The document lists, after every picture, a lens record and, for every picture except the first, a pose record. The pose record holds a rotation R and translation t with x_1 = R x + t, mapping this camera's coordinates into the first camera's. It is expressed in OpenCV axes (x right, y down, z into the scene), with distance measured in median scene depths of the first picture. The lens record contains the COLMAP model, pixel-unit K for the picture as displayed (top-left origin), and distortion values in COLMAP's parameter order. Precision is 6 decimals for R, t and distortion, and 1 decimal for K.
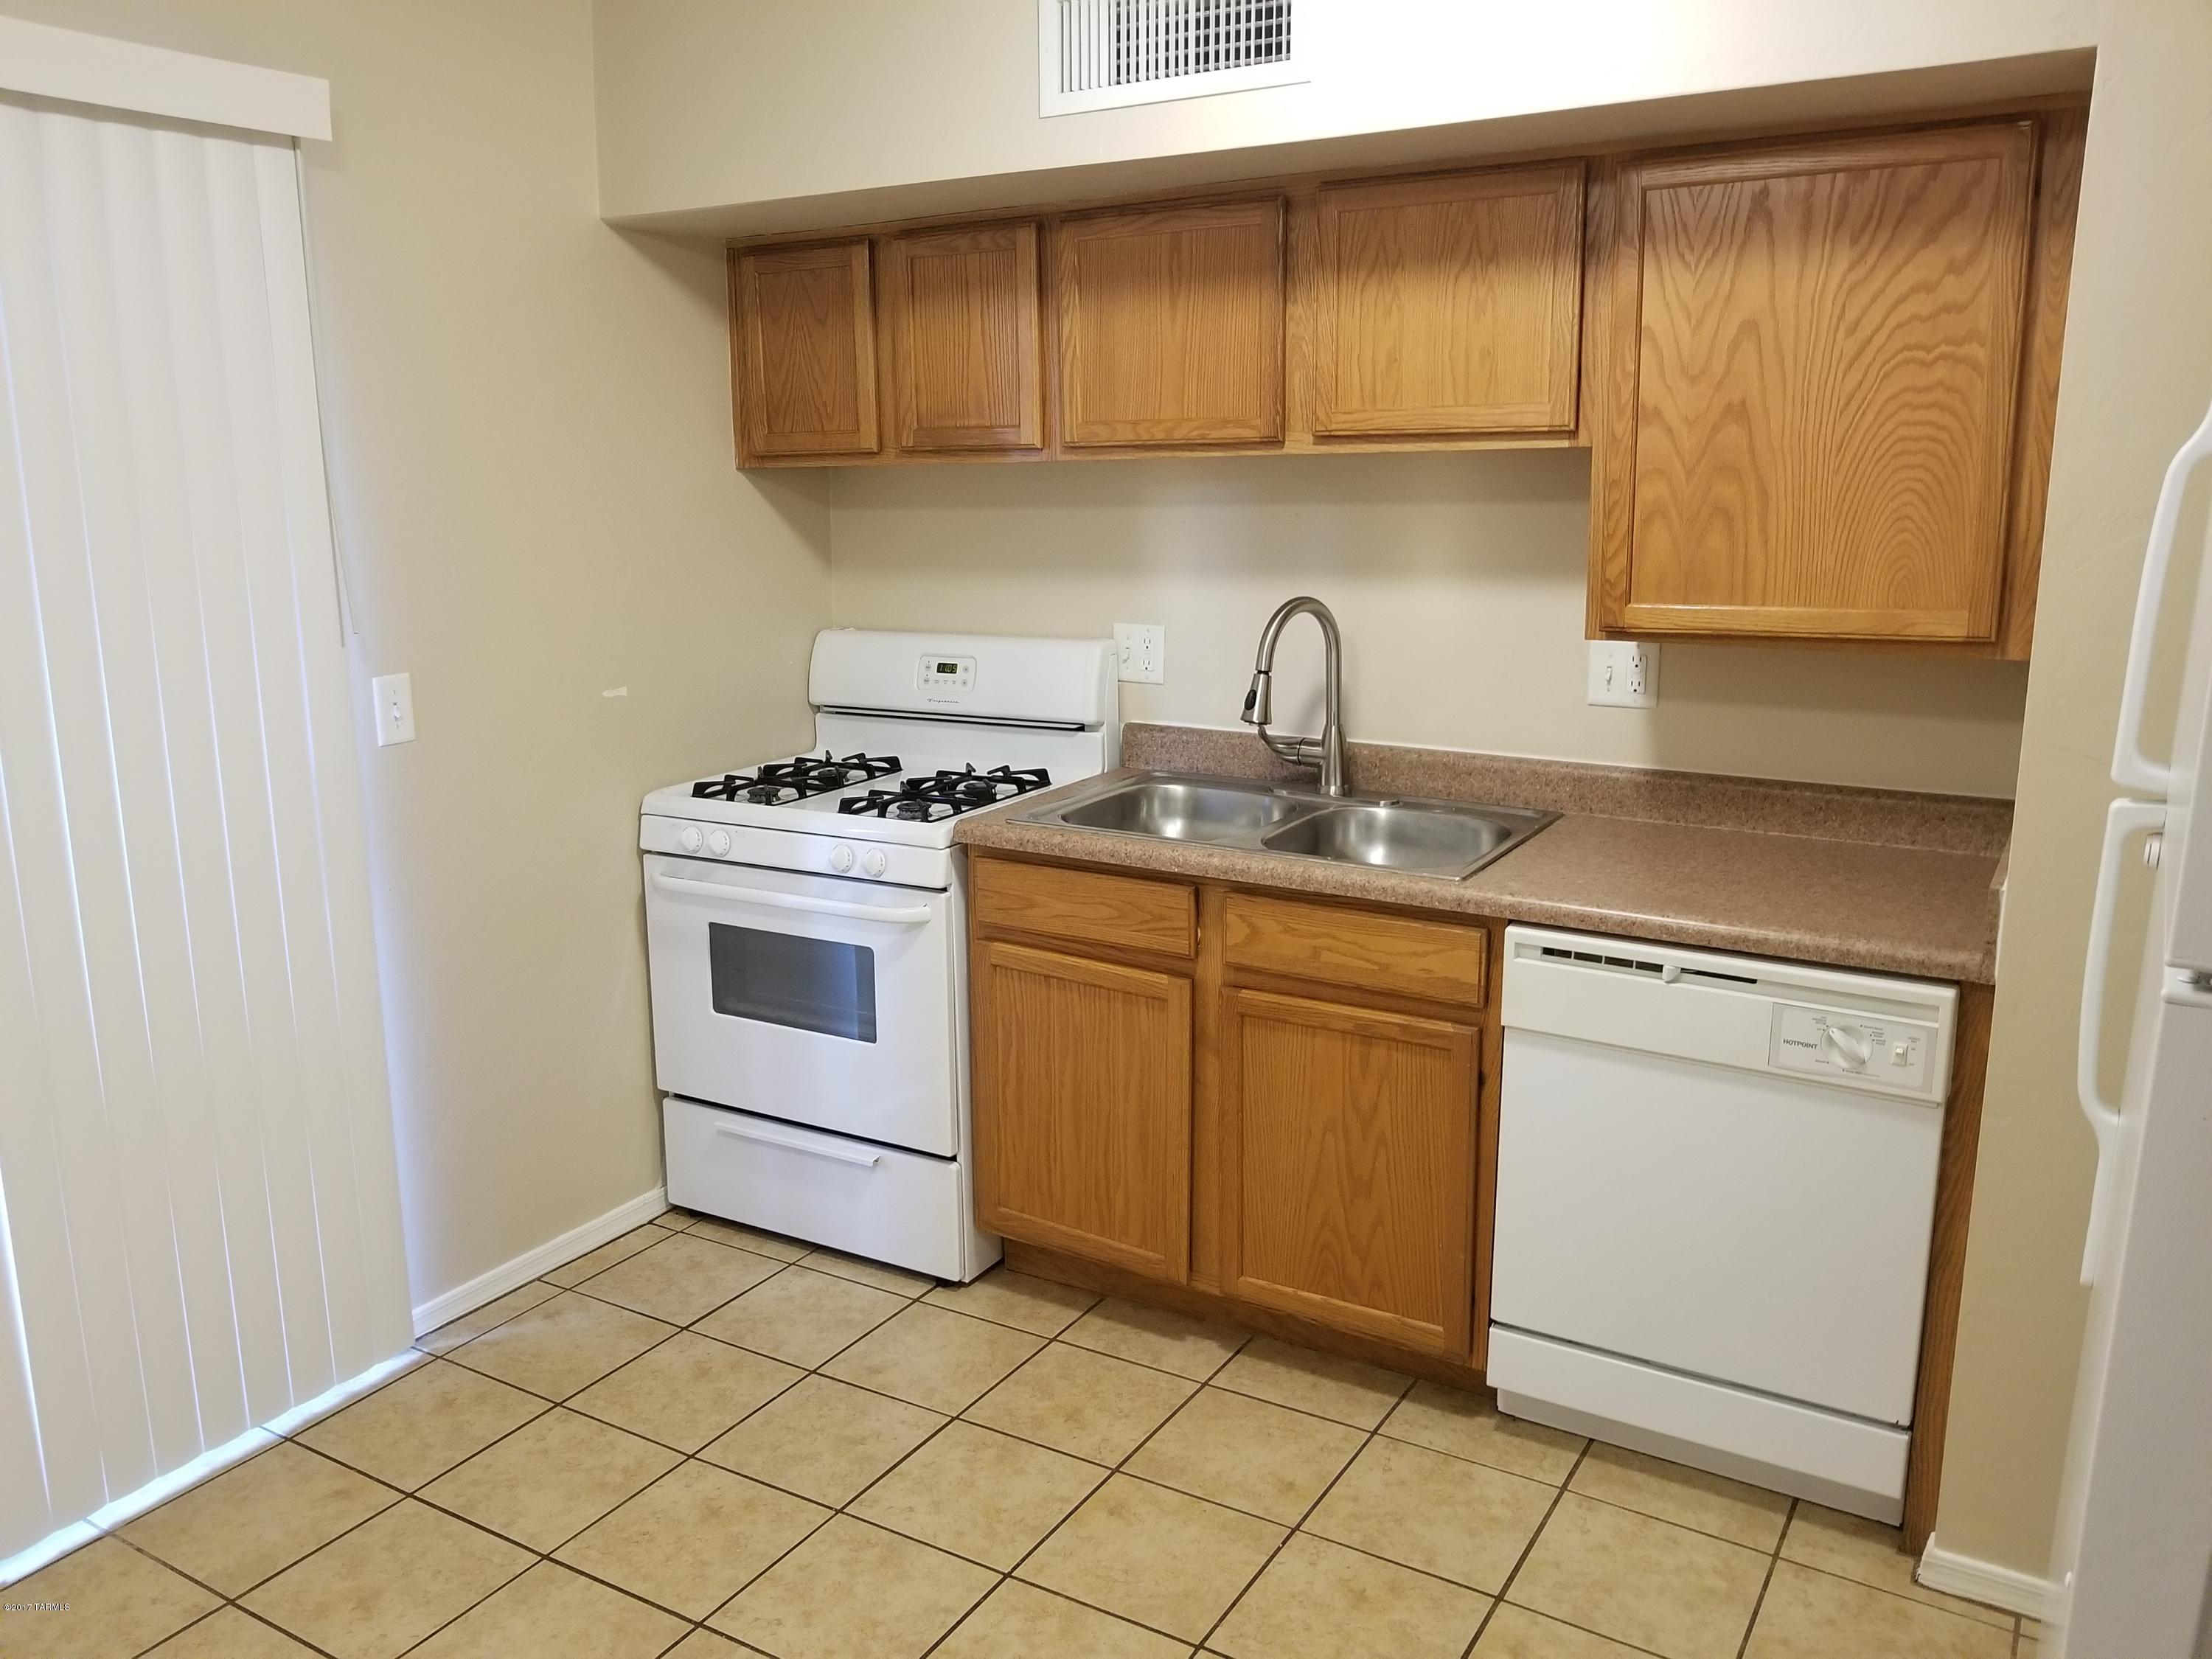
lens RADIAL K [[1734.7, 0, 1102.2], [0, 1734.7, 820.8], [0, 0, 1]] dist [0.002161, -0.031893]
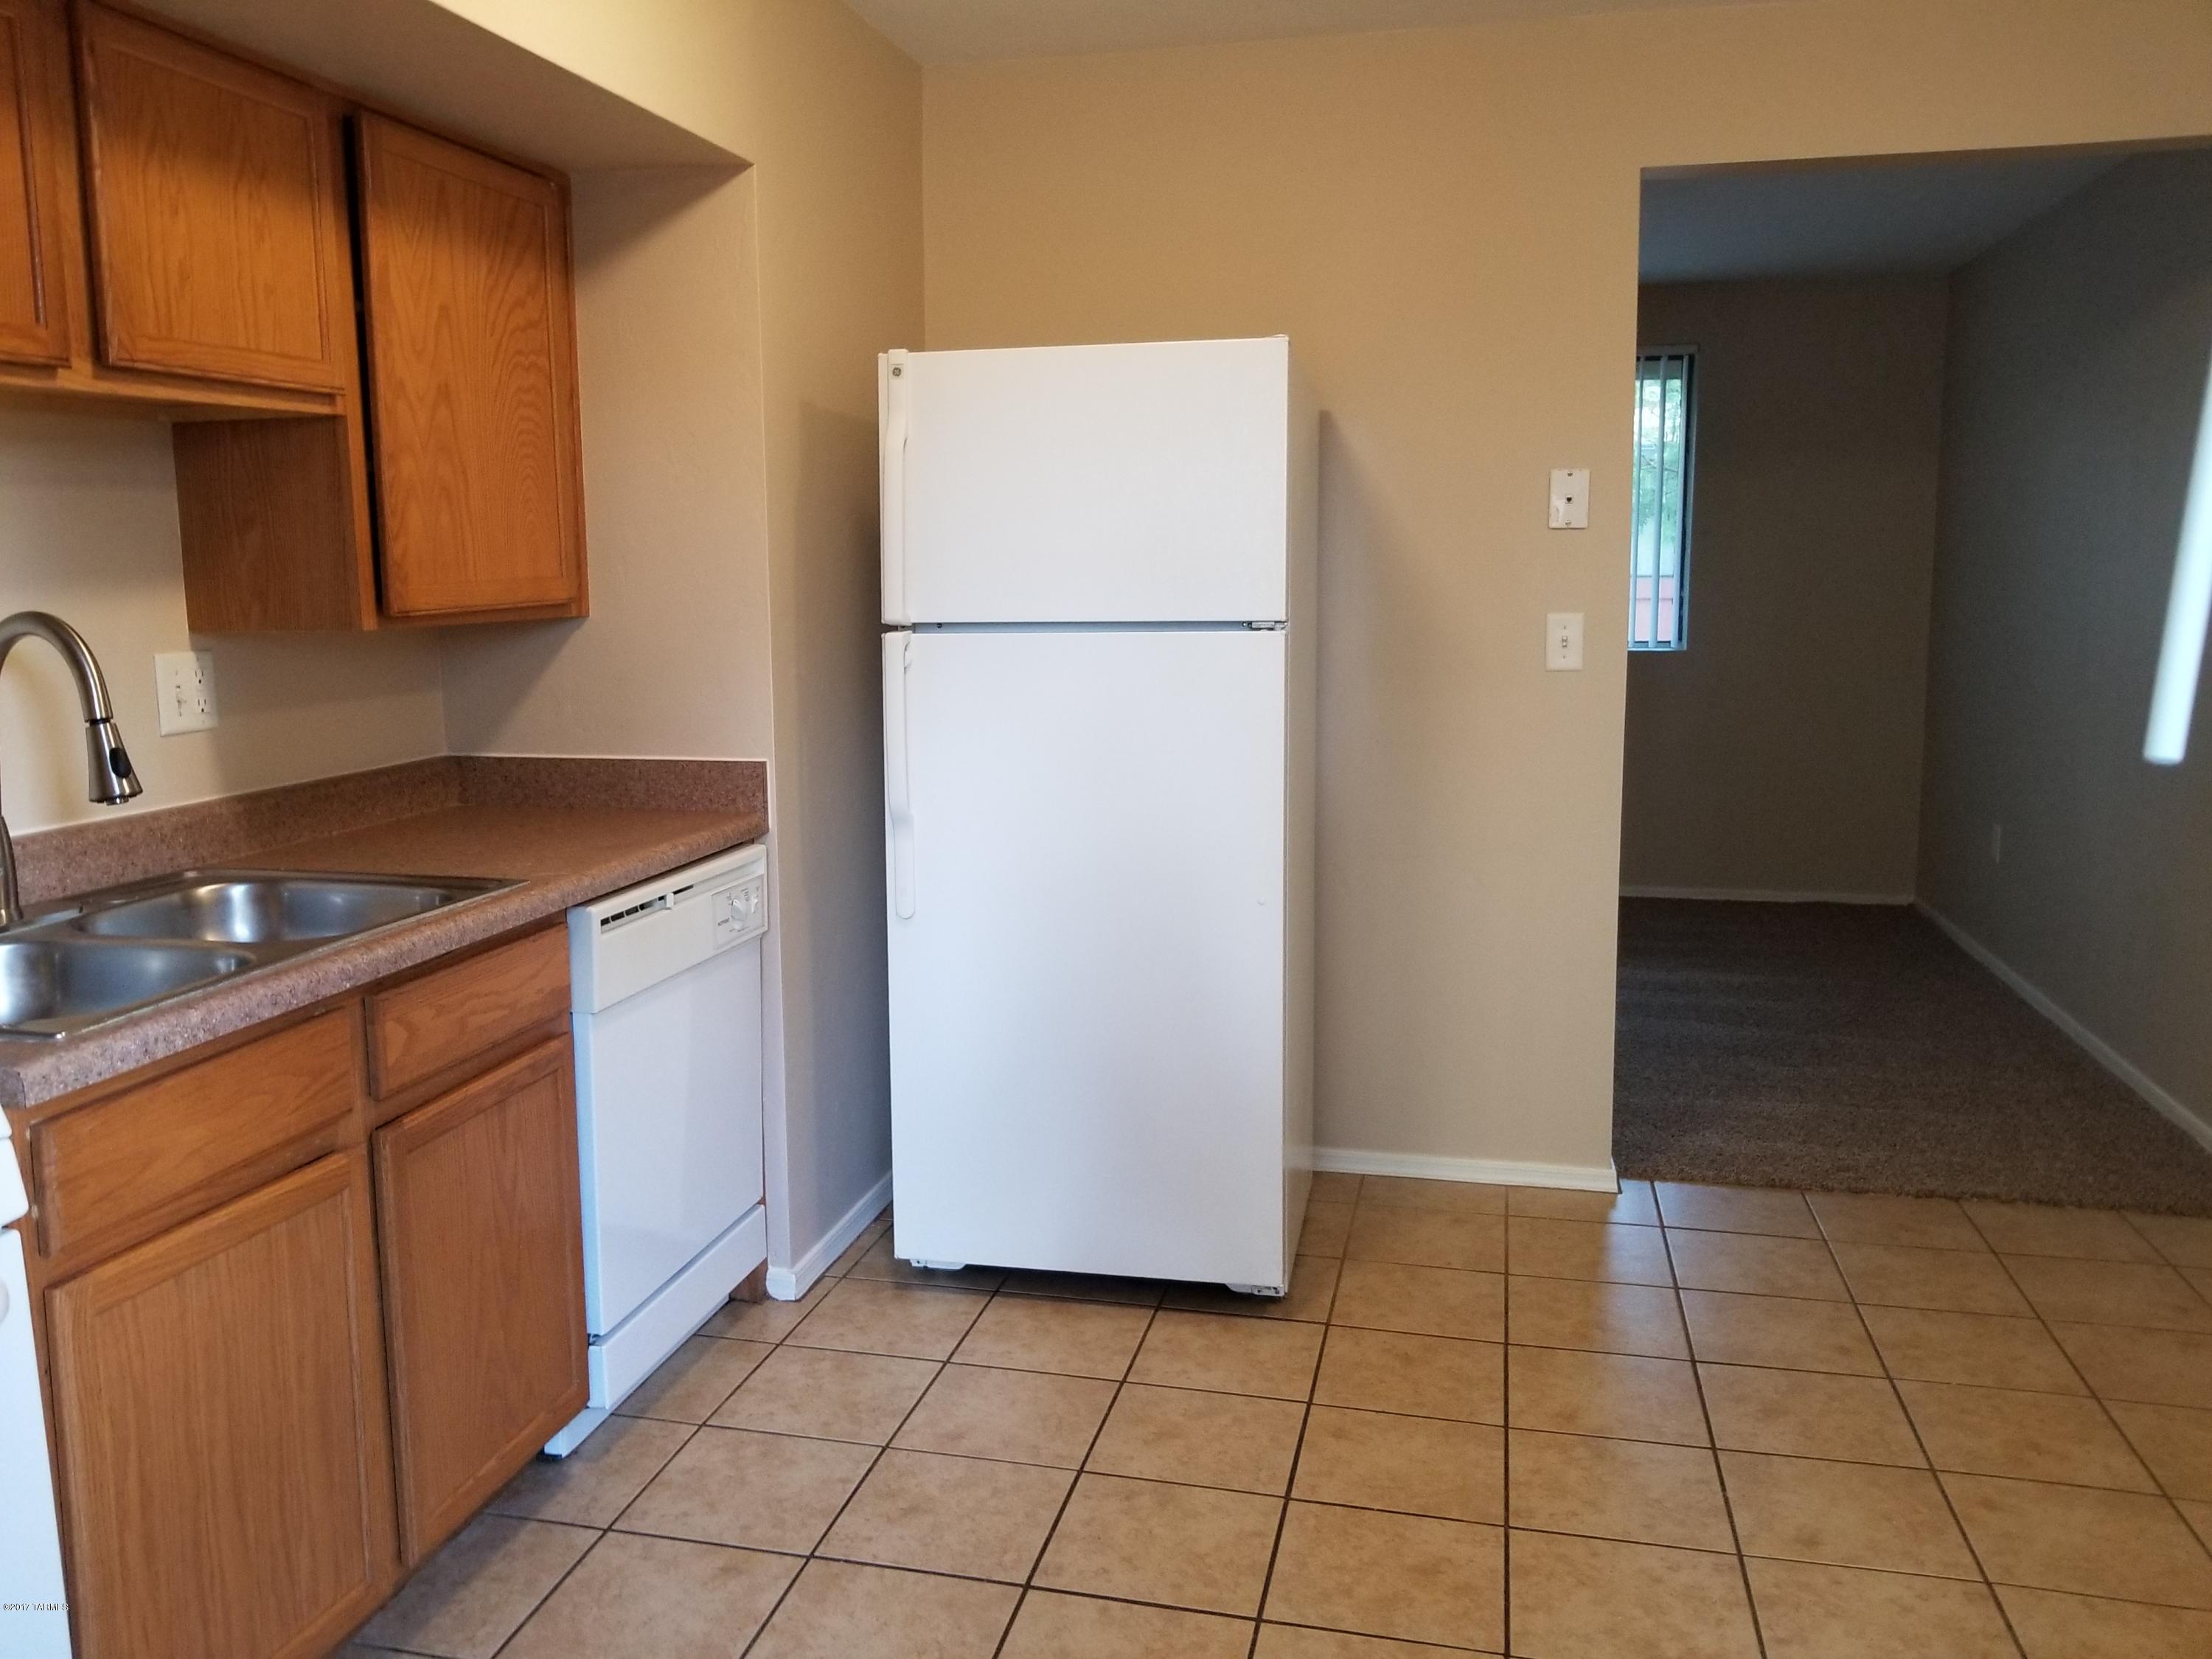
lens RADIAL K [[1734.7, 0, 1099.7], [0, 1734.7, 825.4], [0, 0, 1]] dist [0.002161, -0.031893]
pose [[-0.318284, -0.127801, 0.939341, -0.712733], [0.216540, 0.954874, 0.203286, -0.110327], [-0.922933, 0.268107, -0.276247, 0.942256]]
